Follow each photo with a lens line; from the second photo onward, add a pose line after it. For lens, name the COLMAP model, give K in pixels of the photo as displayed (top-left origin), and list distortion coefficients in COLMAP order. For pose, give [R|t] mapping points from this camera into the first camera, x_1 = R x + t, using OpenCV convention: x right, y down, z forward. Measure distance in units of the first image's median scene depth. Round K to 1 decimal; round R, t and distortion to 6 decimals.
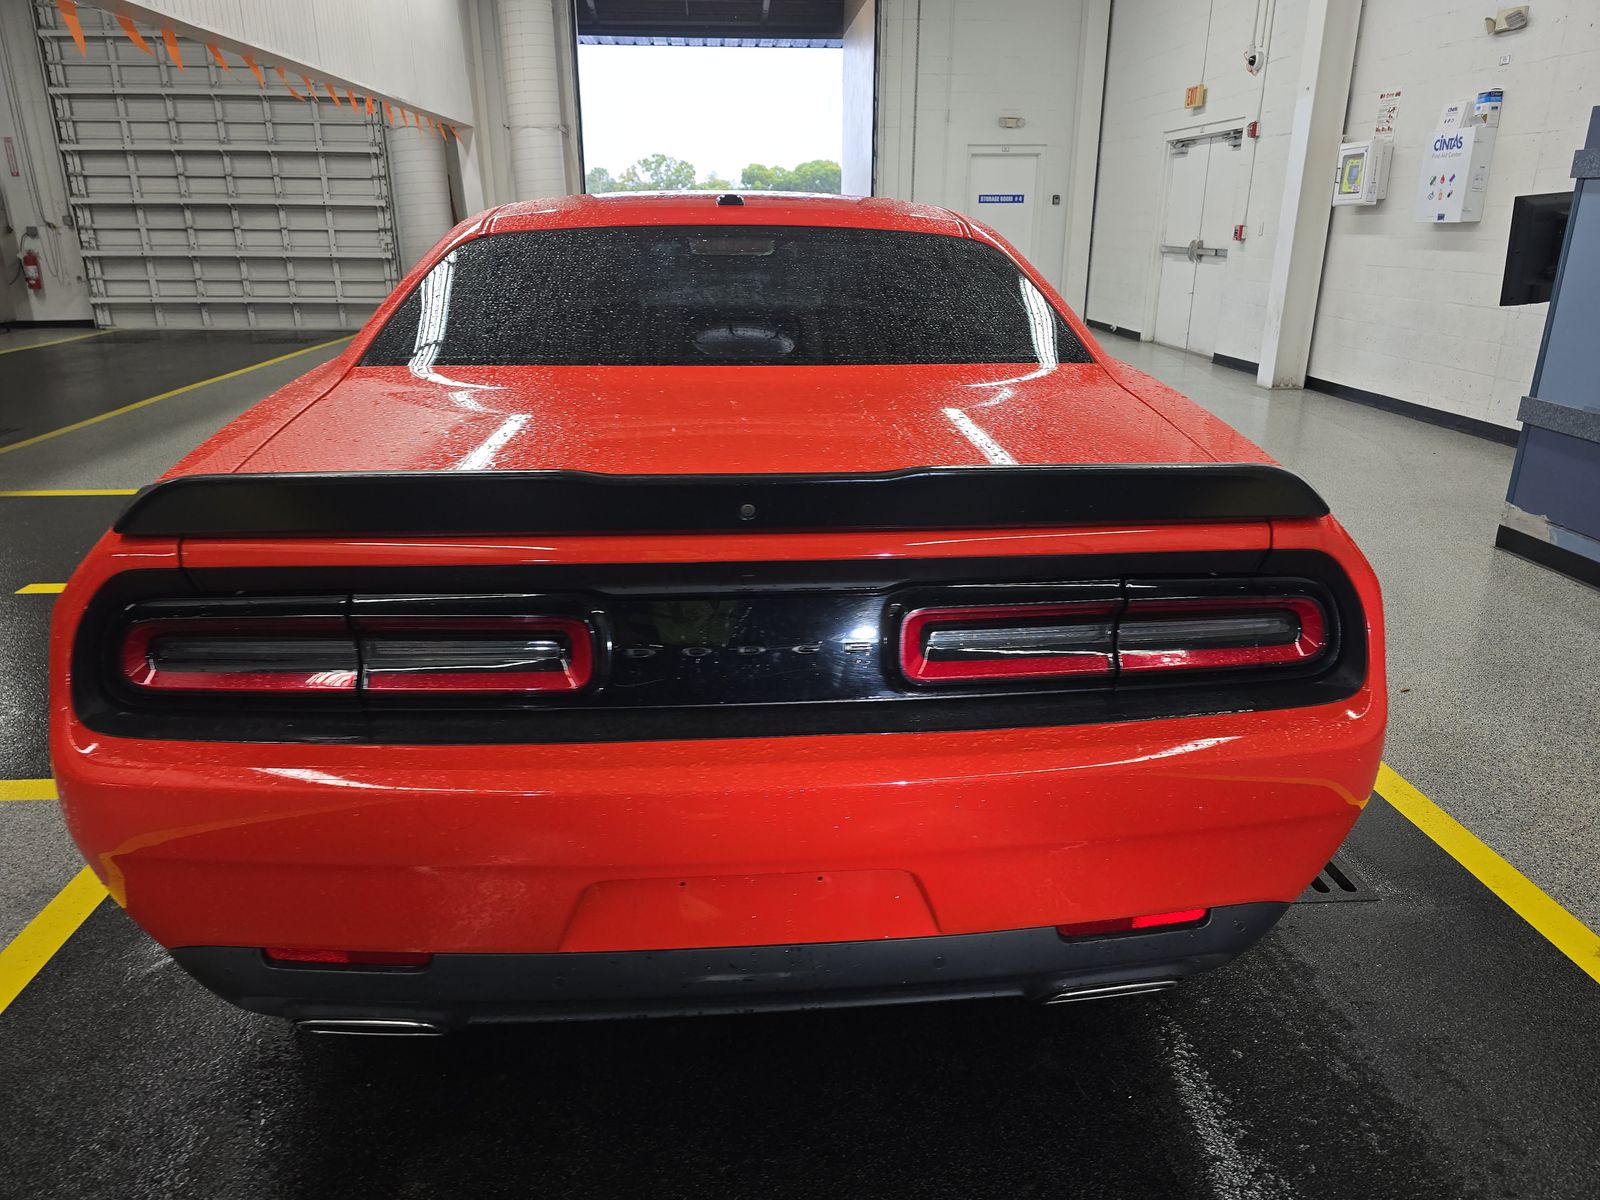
lens RADIAL K [[1081.6, 0, 803.1], [0, 1081.6, 588.2], [0, 0, 1]] dist [0.053220, -0.045539]
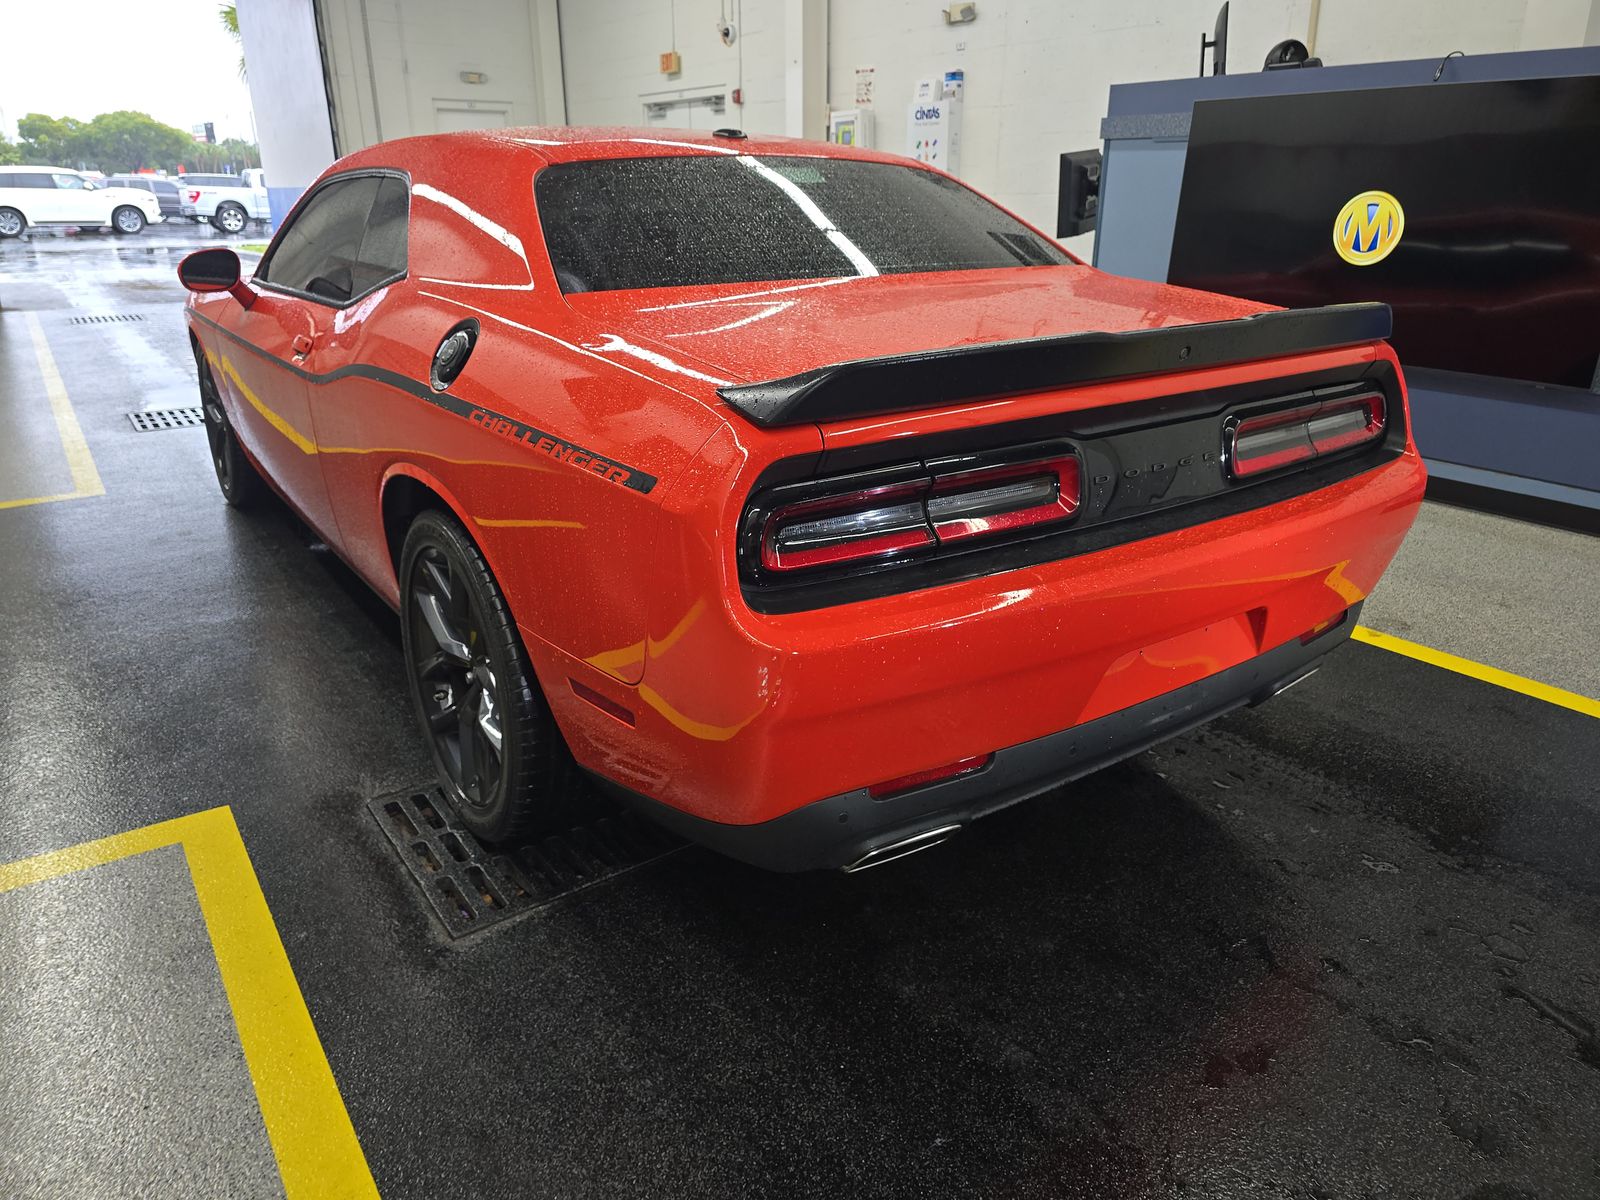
lens RADIAL K [[1081.6, 0, 803.1], [0, 1081.6, 588.2], [0, 0, 1]] dist [0.053220, -0.045539]
pose [[0.860002, -0.178266, 0.478140, -0.134889], [0.164626, 0.983819, 0.070696, 0.004642], [-0.483006, 0.017916, 0.875434, 0.006132]]
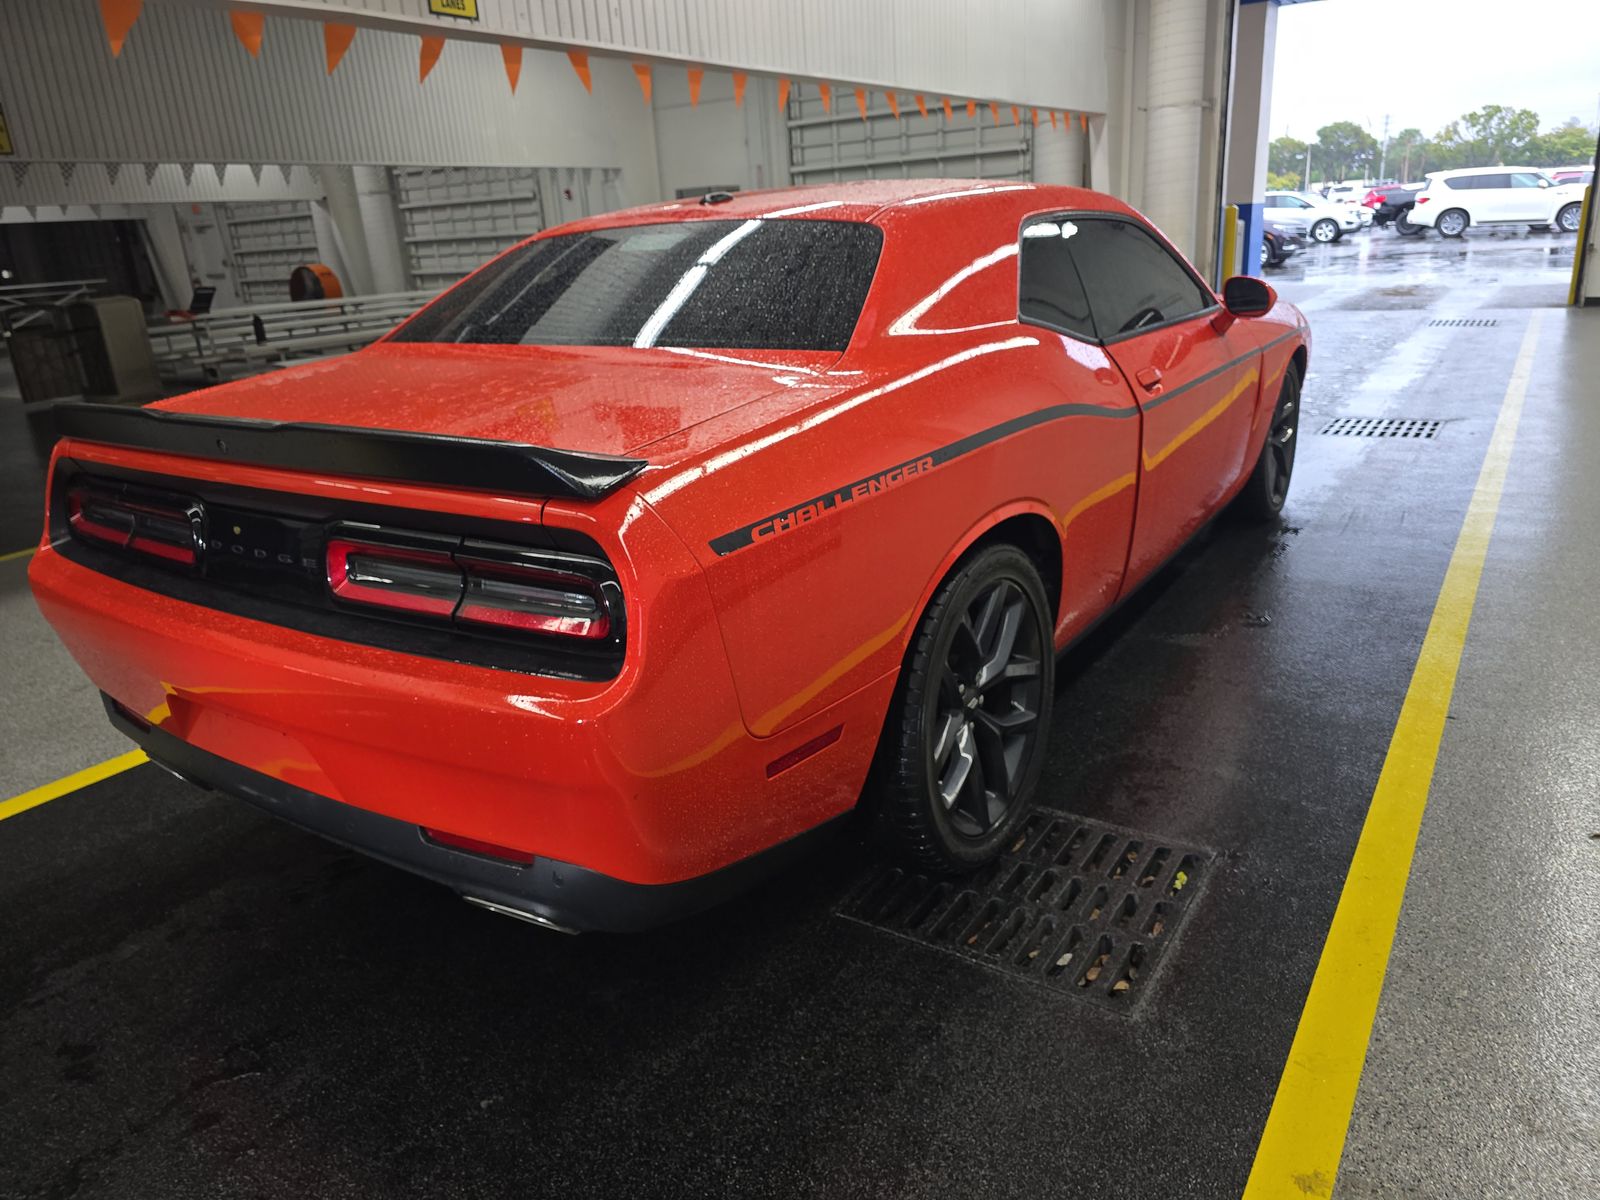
lens RADIAL K [[1107.1, 0, 800.0], [0, 1107.1, 600.0], [0, 0, 1]] dist [-0.004405, -0.007572]
pose [[0.788353, 0.150249, -0.596595, 0.427447], [-0.137655, 0.988213, 0.066976, -0.020454], [0.599626, 0.029324, 0.799743, 0.066981]]
